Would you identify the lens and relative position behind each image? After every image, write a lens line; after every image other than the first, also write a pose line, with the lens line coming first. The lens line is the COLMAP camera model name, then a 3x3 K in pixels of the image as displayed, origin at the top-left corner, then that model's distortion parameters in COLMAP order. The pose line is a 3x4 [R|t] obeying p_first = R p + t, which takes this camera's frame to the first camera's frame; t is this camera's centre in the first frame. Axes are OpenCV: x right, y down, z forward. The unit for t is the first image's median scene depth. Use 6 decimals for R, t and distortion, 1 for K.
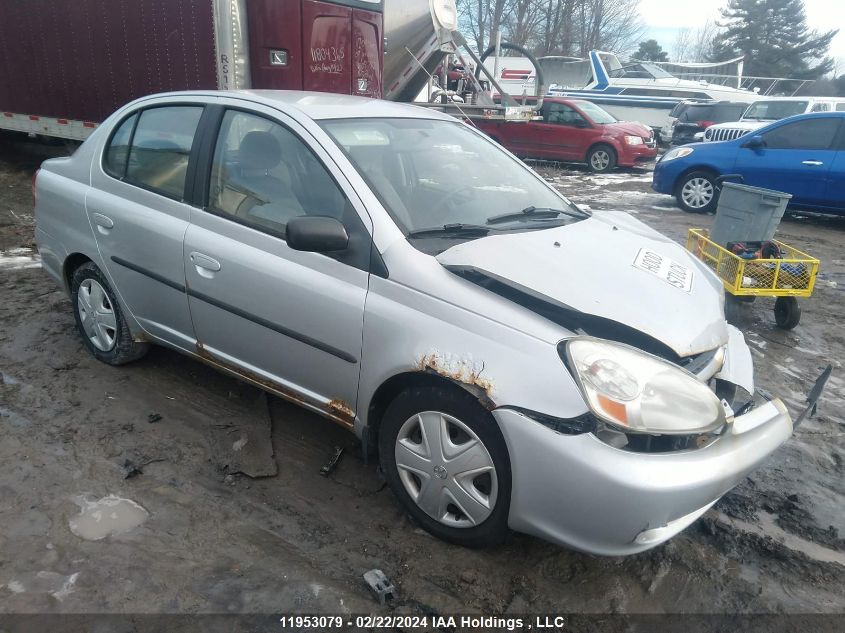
lens RADIAL K [[624.1, 0, 424.0], [0, 624.1, 303.9], [0, 0, 1]] dist [0.053316, -0.073276]
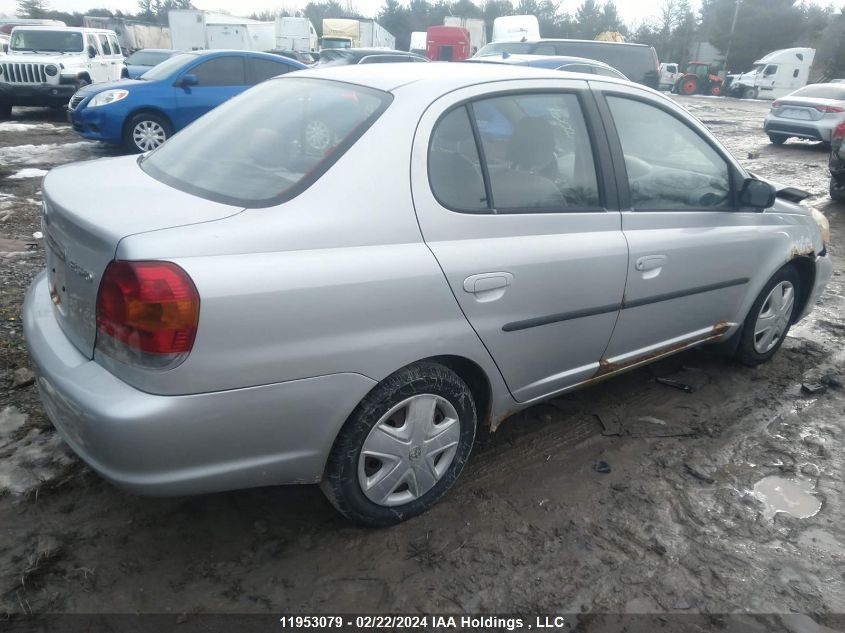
lens RADIAL K [[624.1, 0, 424.0], [0, 624.1, 303.9], [0, 0, 1]] dist [0.053316, -0.073276]
pose [[0.292858, -0.361118, 0.885340, -0.963527], [0.257732, 0.921479, 0.290605, -0.274034], [-0.920765, 0.143075, 0.362934, 0.724080]]
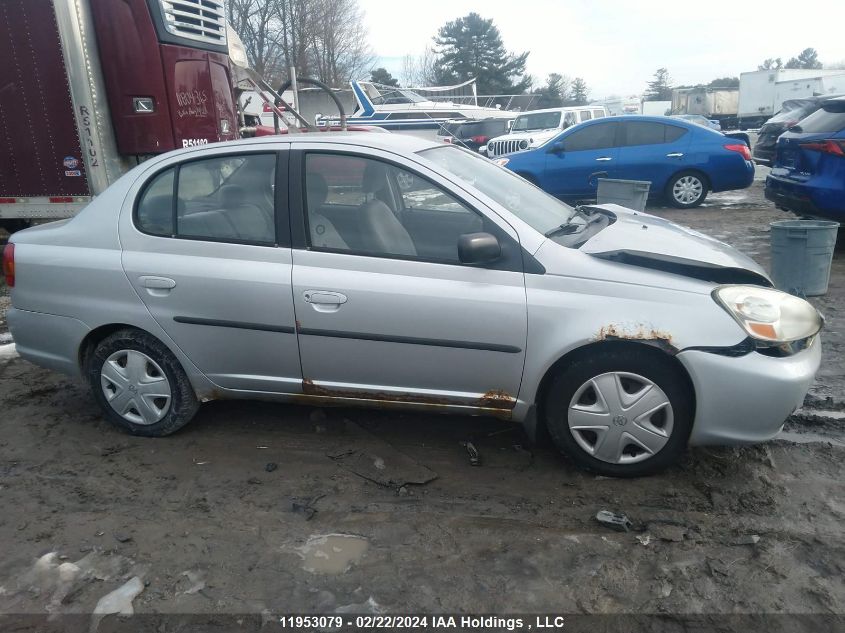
lens RADIAL K [[624.1, 0, 424.0], [0, 624.1, 303.9], [0, 0, 1]] dist [0.053316, -0.073276]
pose [[0.919517, -0.180658, 0.349073, -0.414748], [0.195818, 0.980605, -0.008319, -0.011624], [-0.340799, 0.076004, 0.937059, -0.021546]]
